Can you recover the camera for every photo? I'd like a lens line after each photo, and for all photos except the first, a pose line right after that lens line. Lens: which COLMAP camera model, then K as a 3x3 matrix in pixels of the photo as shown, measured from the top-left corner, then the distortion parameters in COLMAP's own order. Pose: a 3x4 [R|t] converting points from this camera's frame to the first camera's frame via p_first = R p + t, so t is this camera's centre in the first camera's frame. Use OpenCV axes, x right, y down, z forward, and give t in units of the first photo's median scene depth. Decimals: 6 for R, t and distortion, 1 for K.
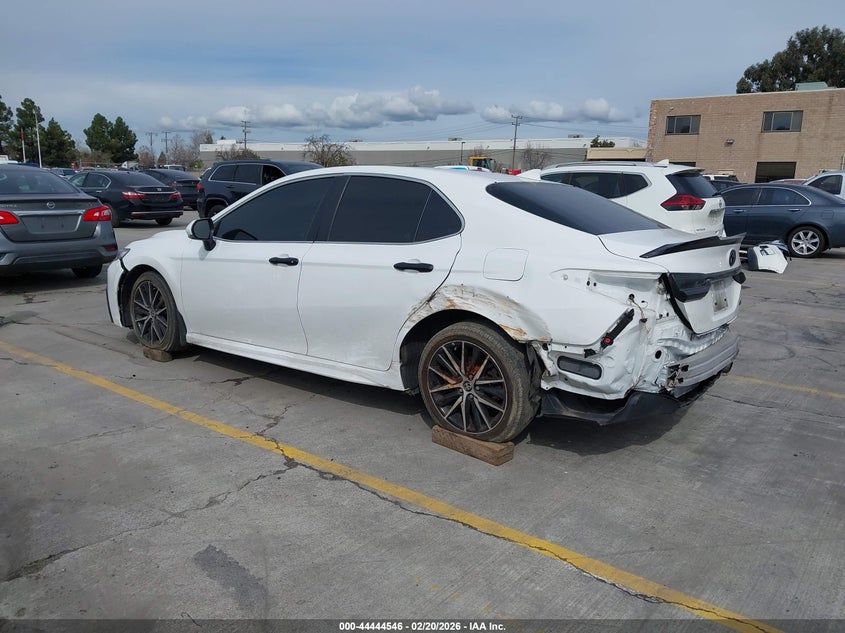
lens RADIAL K [[656.5, 0, 407.7], [0, 656.5, 314.5], [0, 0, 1]] dist [0.105837, -0.116314]
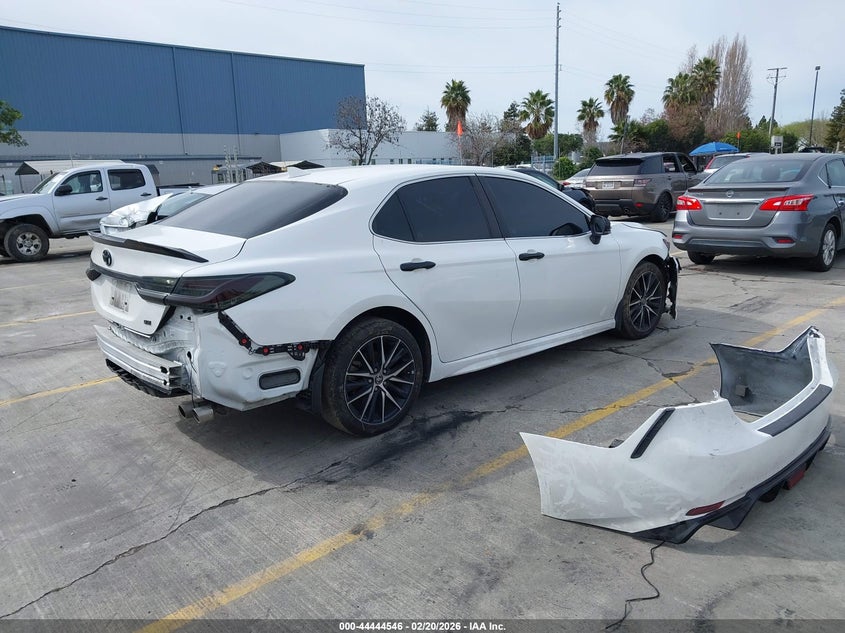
lens RADIAL K [[656.5, 0, 407.7], [0, 656.5, 314.5], [0, 0, 1]] dist [0.105837, -0.116314]
pose [[-0.179252, 0.195222, -0.964239, 1.345439], [-0.168589, 0.959520, 0.225607, -0.293399], [0.969251, 0.203000, -0.139084, 1.536380]]
